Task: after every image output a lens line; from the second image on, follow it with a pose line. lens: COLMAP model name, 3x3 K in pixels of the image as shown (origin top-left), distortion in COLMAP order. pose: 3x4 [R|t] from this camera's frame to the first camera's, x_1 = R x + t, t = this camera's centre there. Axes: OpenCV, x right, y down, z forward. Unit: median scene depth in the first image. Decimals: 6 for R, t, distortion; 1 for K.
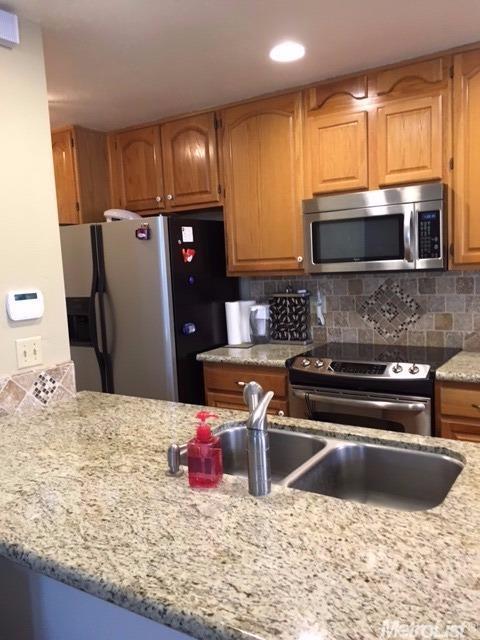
lens RADIAL K [[543.4, 0, 239.7], [0, 543.4, 317.9], [0, 0, 1]] dist [0.073775, 0.002785]
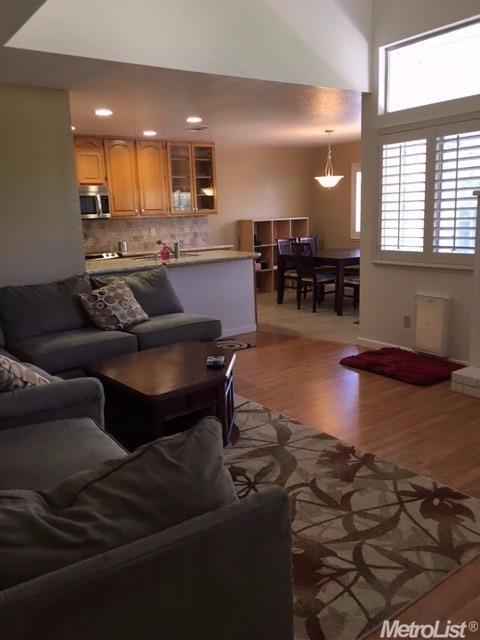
lens RADIAL K [[543.4, 0, 239.9], [0, 543.4, 320.0], [0, 0, 1]] dist [0.073775, 0.002785]
pose [[0.352415, -0.146407, 0.924321, -1.648073], [0.111522, 0.987219, 0.113849, 0.142719], [-0.929175, 0.062960, 0.364239, -0.452171]]
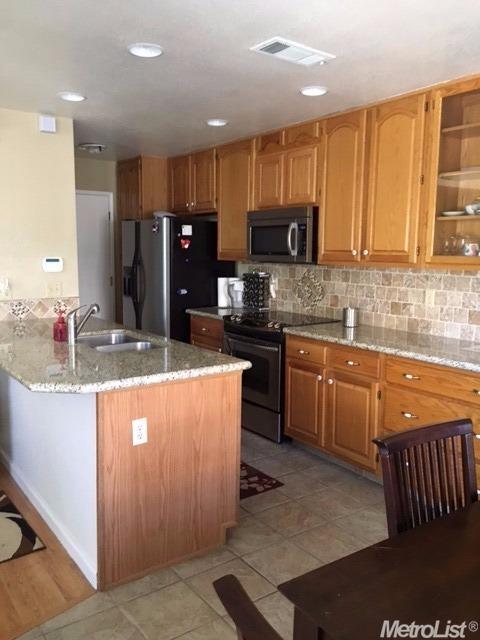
lens RADIAL K [[543.4, 0, 239.1], [0, 543.4, 320.3], [0, 0, 1]] dist [0.073775, 0.002785]
pose [[0.931189, 0.104797, -0.349148, 0.609825], [-0.093968, 0.994424, 0.047862, 0.011836], [0.352217, -0.011760, 0.935844, -0.390047]]
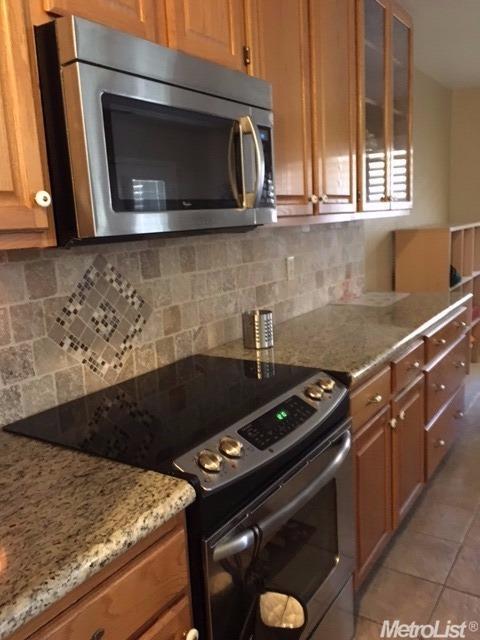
lens RADIAL K [[543.4, 0, 238.9], [0, 543.4, 318.3], [0, 0, 1]] dist [0.073775, 0.002785]
pose [[0.003184, -0.134488, 0.990910, -0.224200], [0.156794, 0.978726, 0.132330, -0.061330], [-0.987626, 0.154948, 0.024204, 0.867373]]
